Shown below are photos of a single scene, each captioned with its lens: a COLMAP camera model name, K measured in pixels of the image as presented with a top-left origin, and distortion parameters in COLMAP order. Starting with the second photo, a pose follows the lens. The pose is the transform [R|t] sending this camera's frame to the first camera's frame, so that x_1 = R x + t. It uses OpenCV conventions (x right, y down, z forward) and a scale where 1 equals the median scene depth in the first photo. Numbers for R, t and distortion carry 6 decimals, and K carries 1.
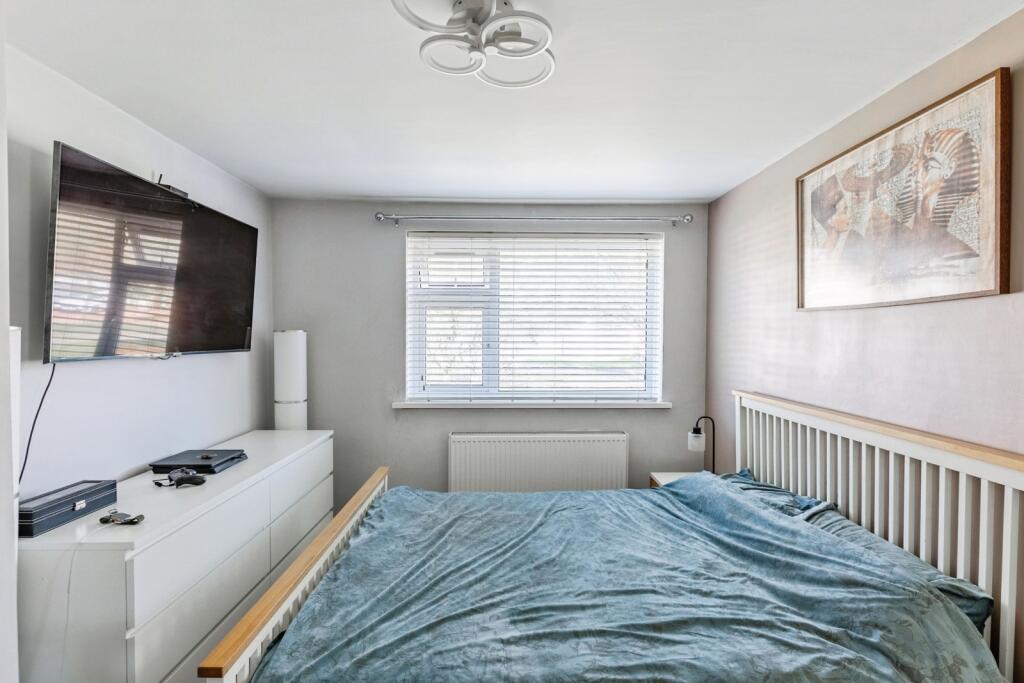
lens RADIAL K [[471.3, 0, 512.2], [0, 471.3, 352.3], [0, 0, 1]] dist [0.003223, 0.000011]
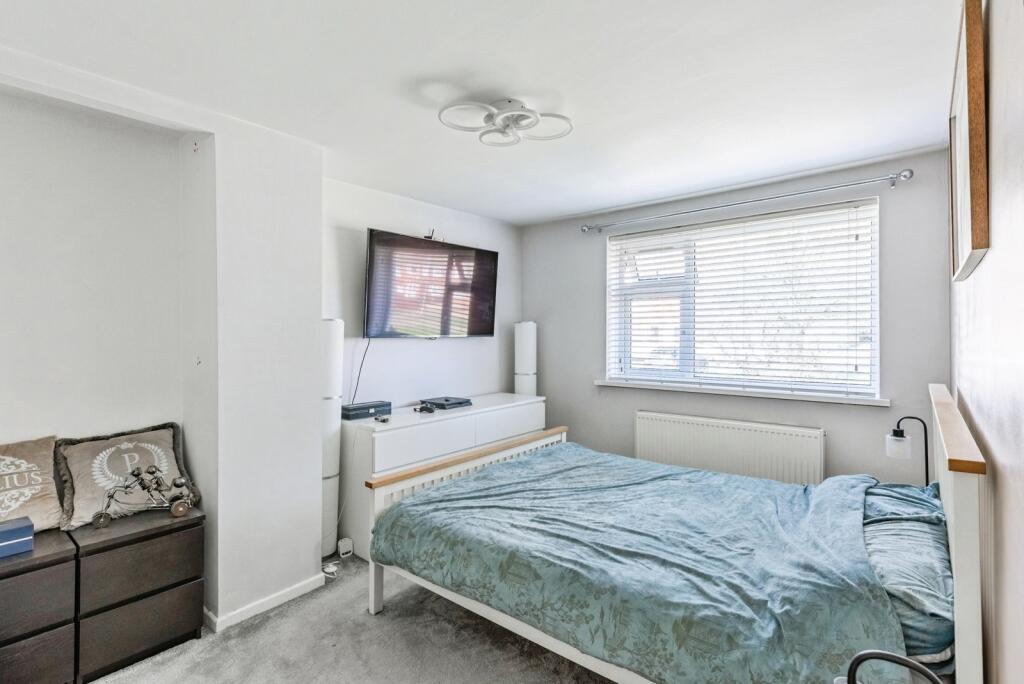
lens RADIAL K [[466.0, 0, 517.5], [0, 466.0, 342.8], [0, 0, 1]] dist [0.003998, -0.000022]
pose [[0.765501, 0.006294, -0.643404, 0.663467], [-0.011076, 0.999933, -0.003396, 0.031707], [0.643339, 0.009726, 0.765519, -0.083950]]
